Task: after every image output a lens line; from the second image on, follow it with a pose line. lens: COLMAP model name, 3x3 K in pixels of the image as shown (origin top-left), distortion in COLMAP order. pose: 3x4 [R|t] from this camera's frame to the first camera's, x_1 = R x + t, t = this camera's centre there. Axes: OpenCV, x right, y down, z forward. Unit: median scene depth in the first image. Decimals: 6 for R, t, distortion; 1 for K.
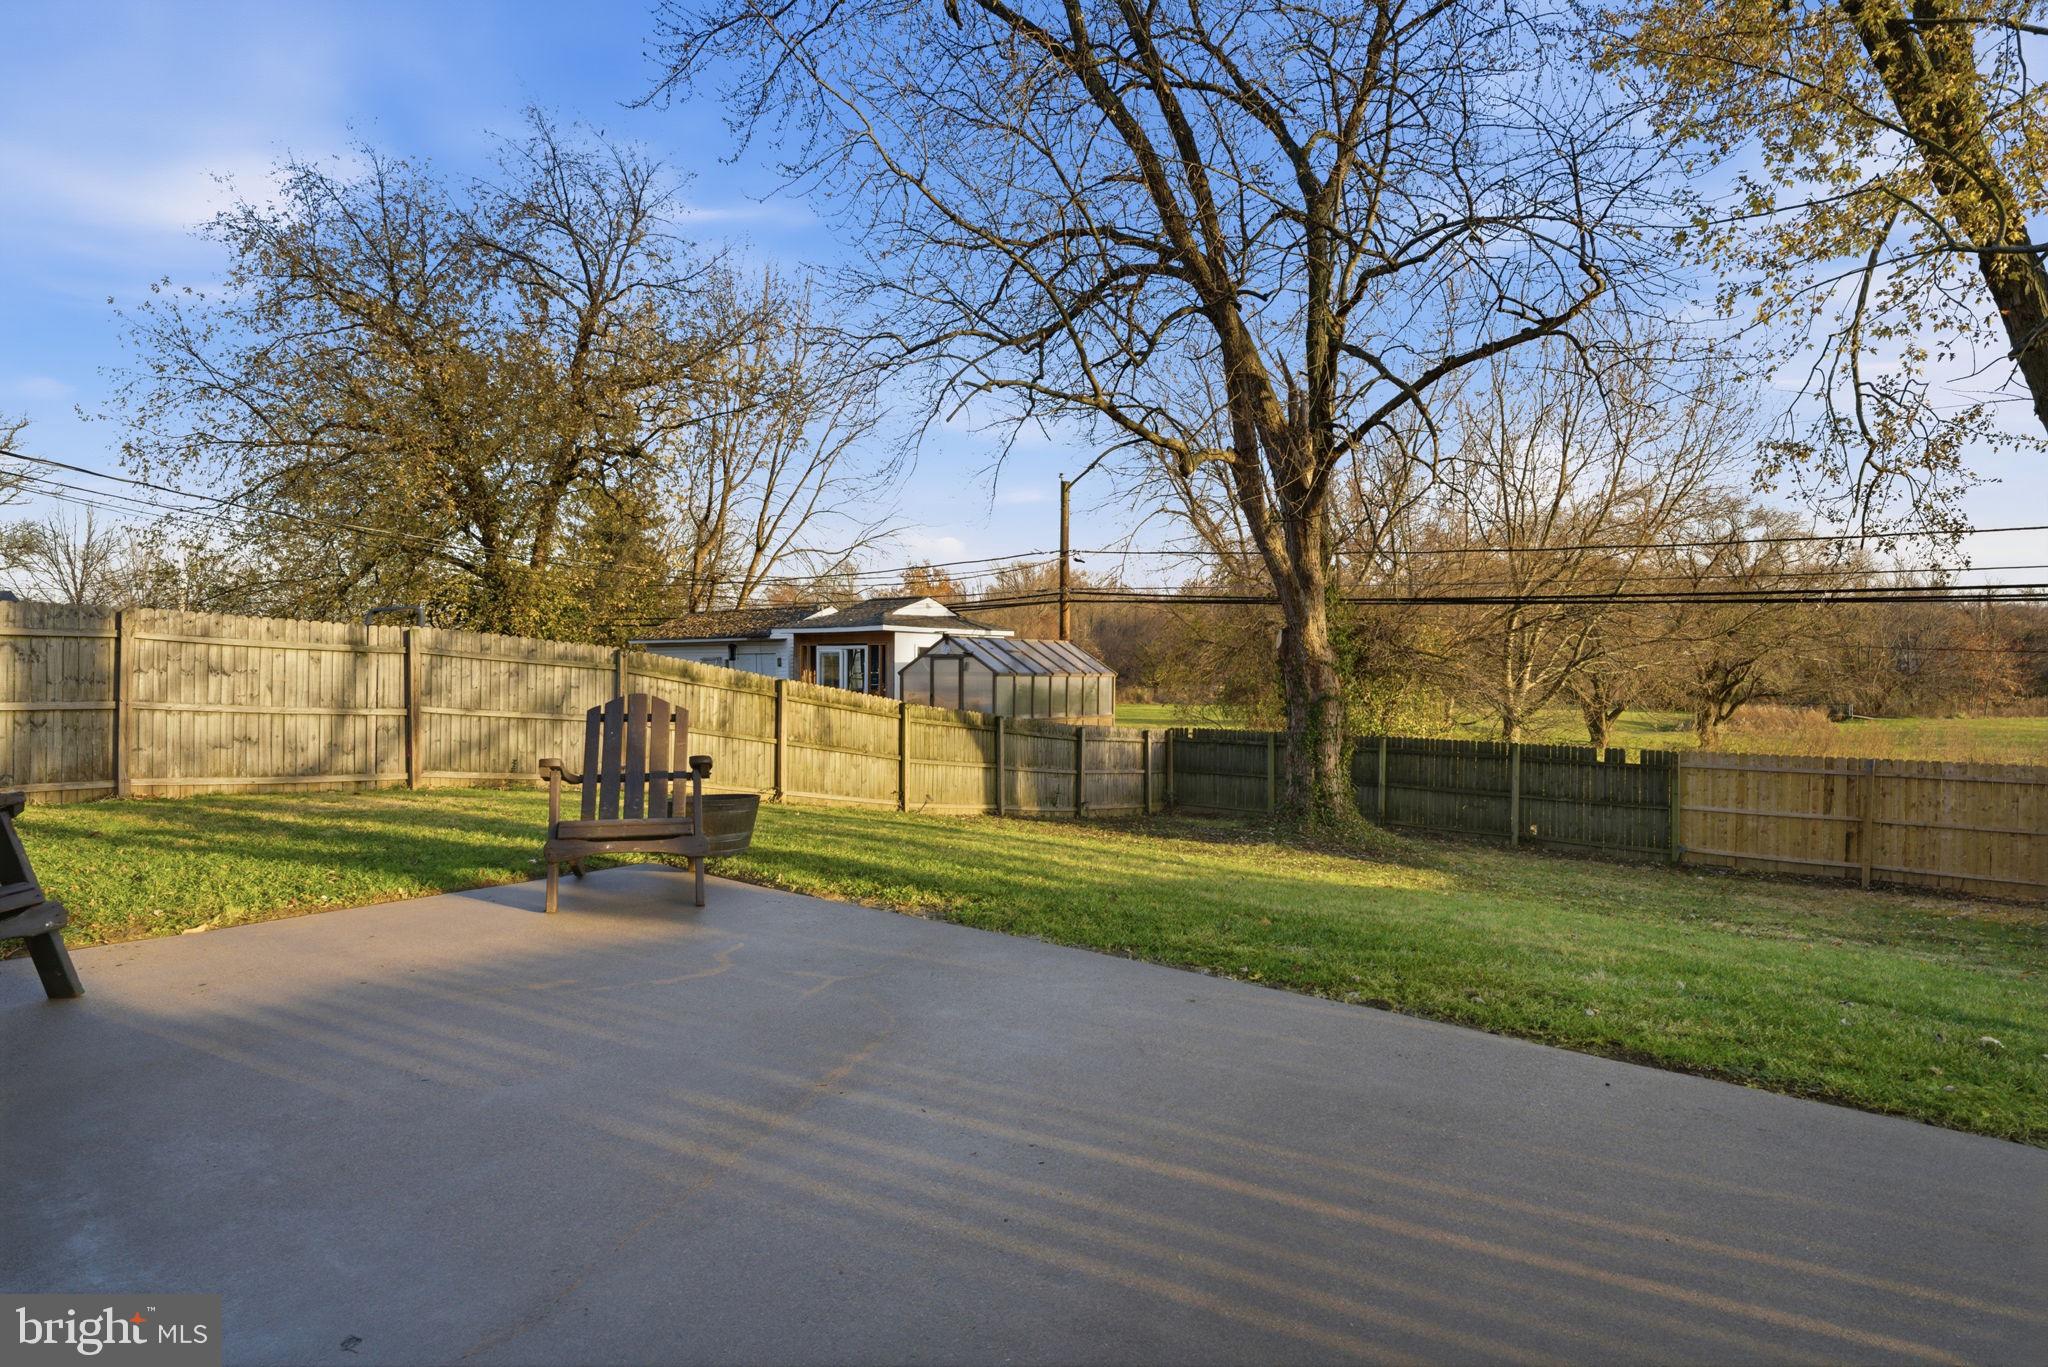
lens RADIAL K [[1081.7, 0, 1024.0], [0, 1081.7, 683.5], [0, 0, 1]] dist [-0.001342, 0.001573]
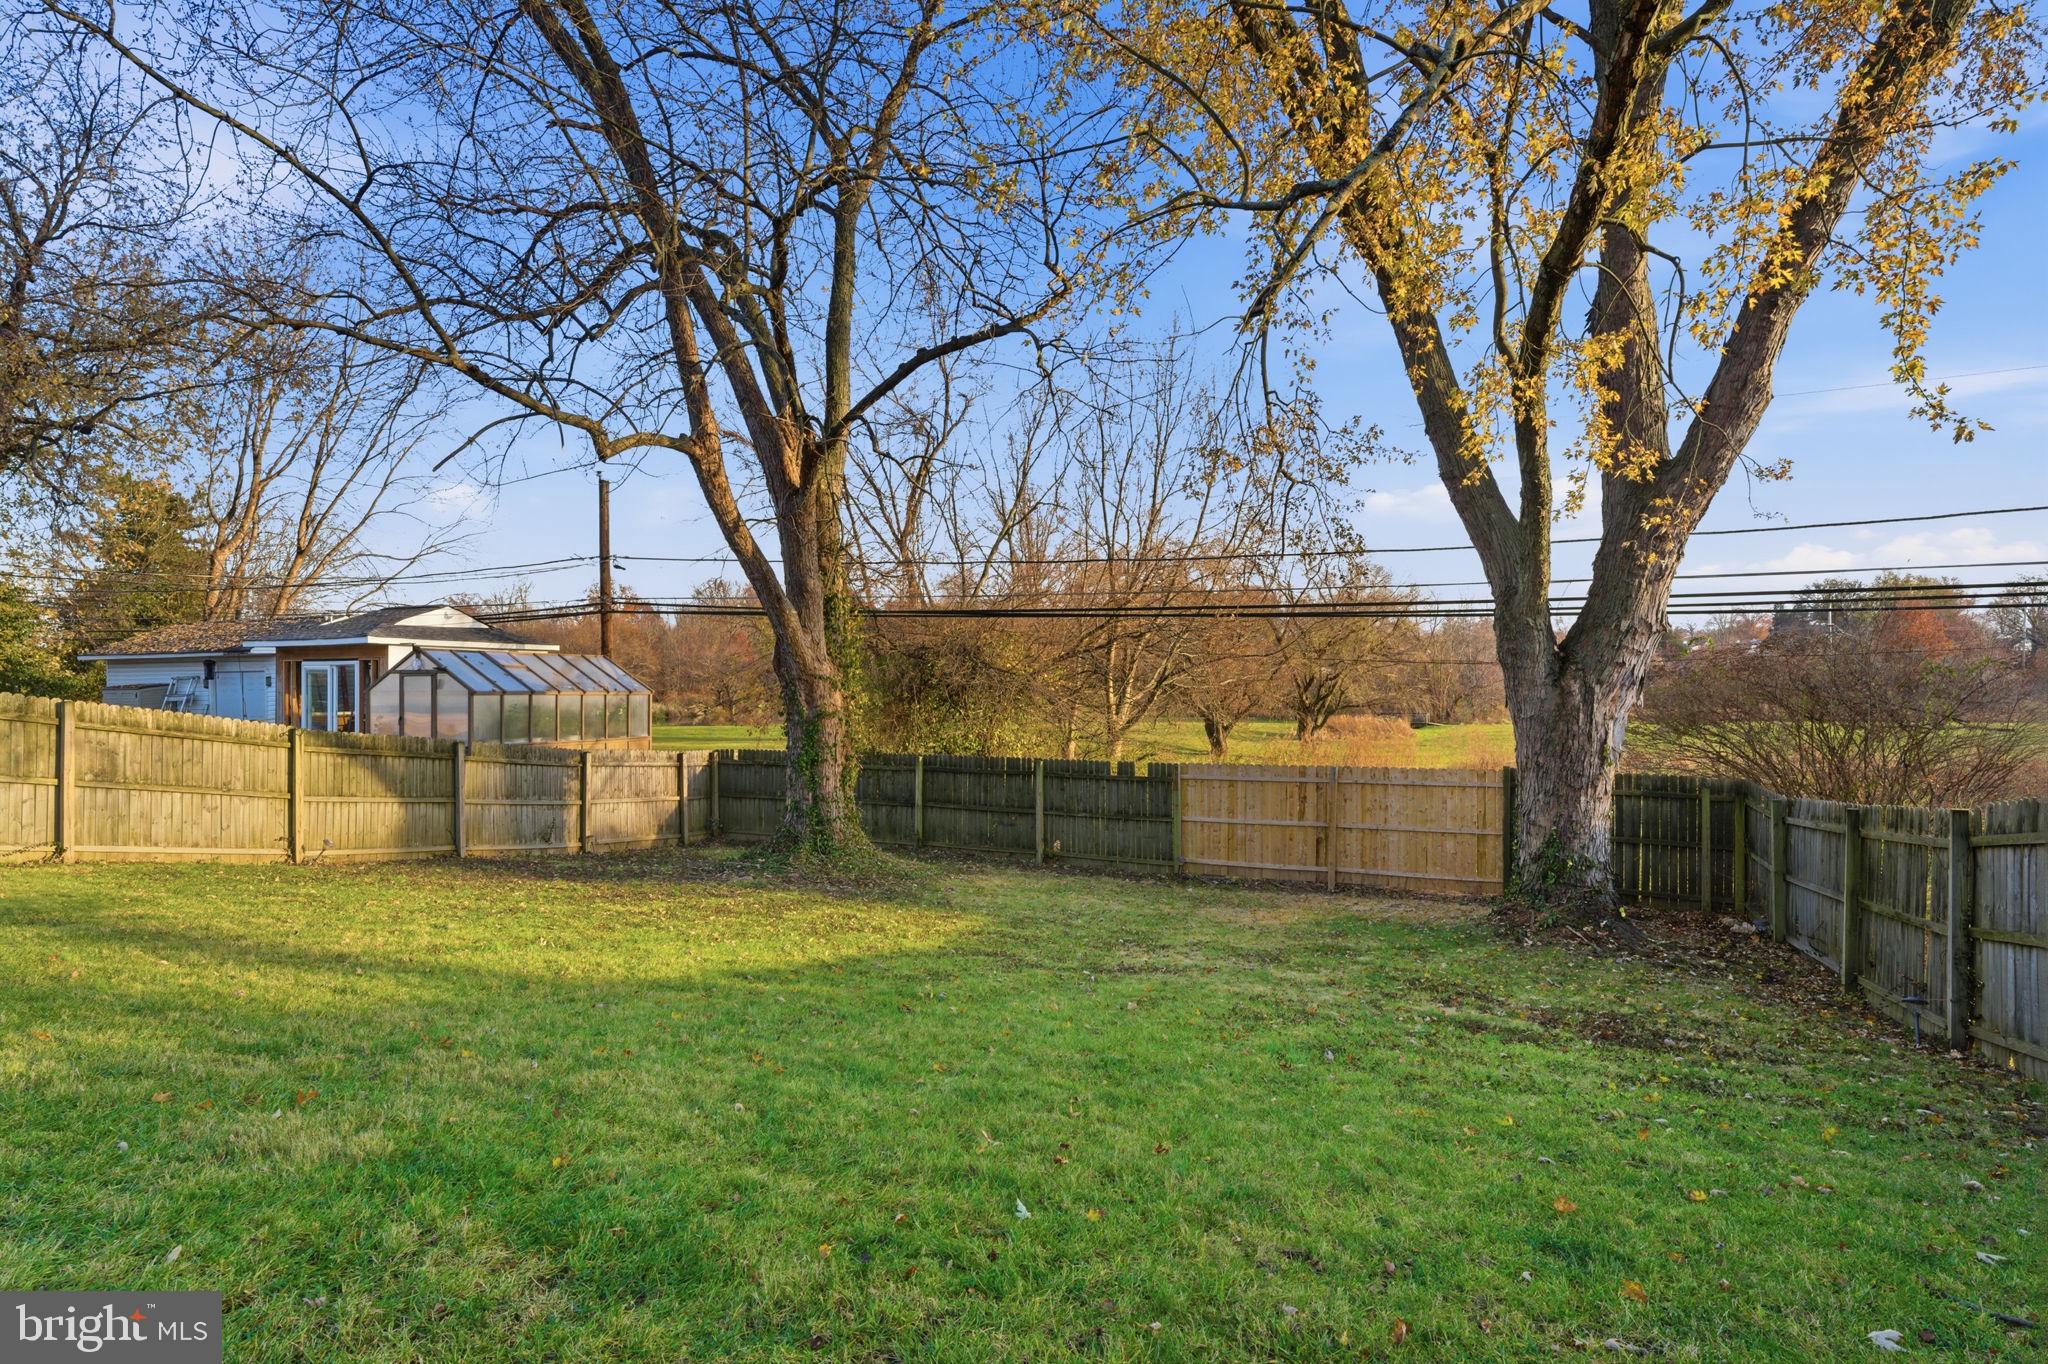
lens RADIAL K [[1049.0, 0, 1024.0], [0, 1049.0, 682.0], [0, 0, 1]] dist [-0.005180, 0.000278]
pose [[0.965719, -0.005872, 0.259524, 0.201386], [0.010791, 0.999788, -0.017530, 0.002562], [-0.259366, 0.019730, 0.965578, 0.087658]]
